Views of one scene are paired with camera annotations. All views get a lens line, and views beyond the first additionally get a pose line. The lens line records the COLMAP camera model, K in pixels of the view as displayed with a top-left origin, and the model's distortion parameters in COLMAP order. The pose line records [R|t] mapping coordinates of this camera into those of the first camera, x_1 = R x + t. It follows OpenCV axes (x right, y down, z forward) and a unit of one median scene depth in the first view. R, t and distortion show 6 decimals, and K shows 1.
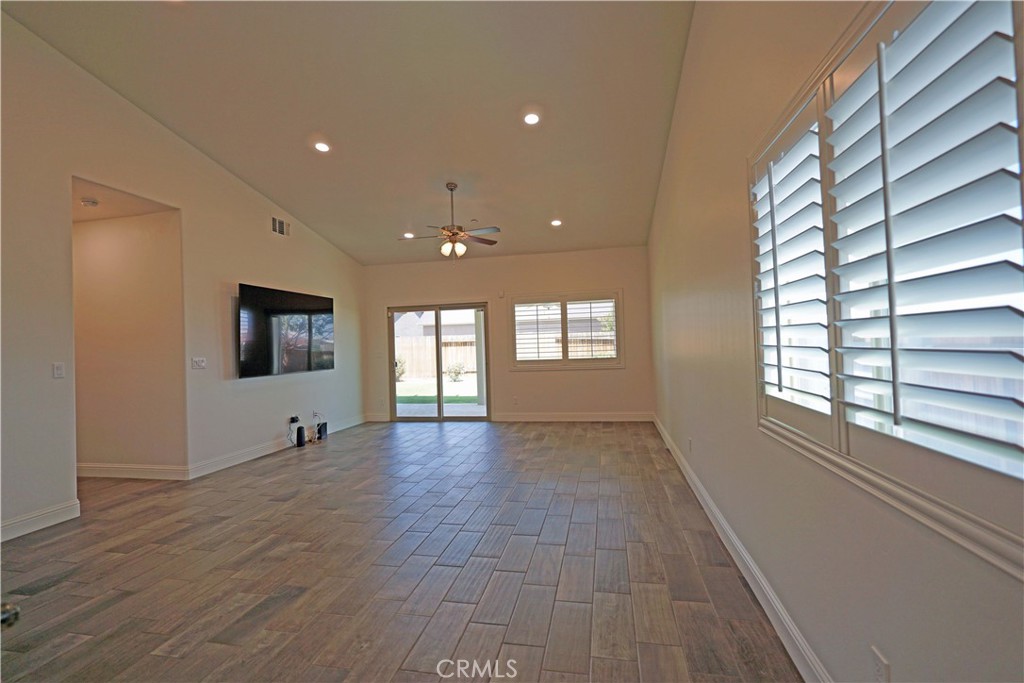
lens RADIAL K [[469.2, 0, 506.8], [0, 469.2, 330.5], [0, 0, 1]] dist [-0.017331, 0.007728]
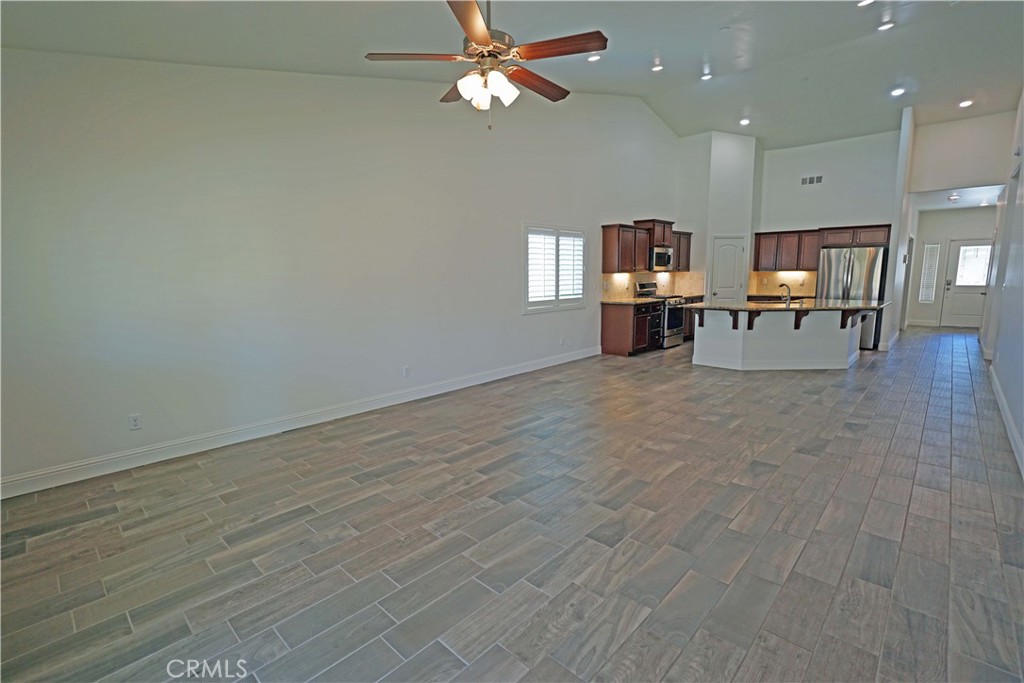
lens RADIAL K [[469.2, 0, 509.6], [0, 469.2, 337.3], [0, 0, 1]] dist [-0.017331, 0.007728]
pose [[-0.853653, -0.034826, 0.519677, -0.277478], [0.019728, 0.994884, 0.099077, 0.016035], [-0.520469, 0.094829, -0.848598, 1.041036]]
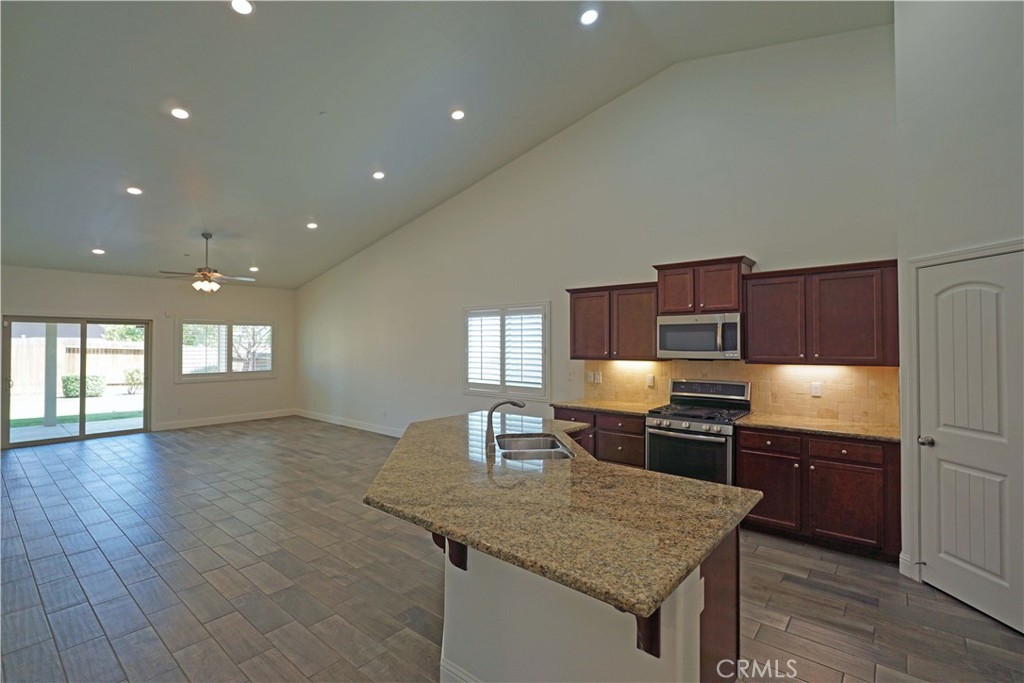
lens RADIAL K [[469.2, 0, 504.0], [0, 469.2, 334.7], [0, 0, 1]] dist [-0.017331, 0.007728]
pose [[0.479987, 0.046220, 0.876057, -0.608012], [-0.041040, 0.998701, -0.030205, -0.029253], [-0.876315, -0.021455, 0.481261, -0.218196]]
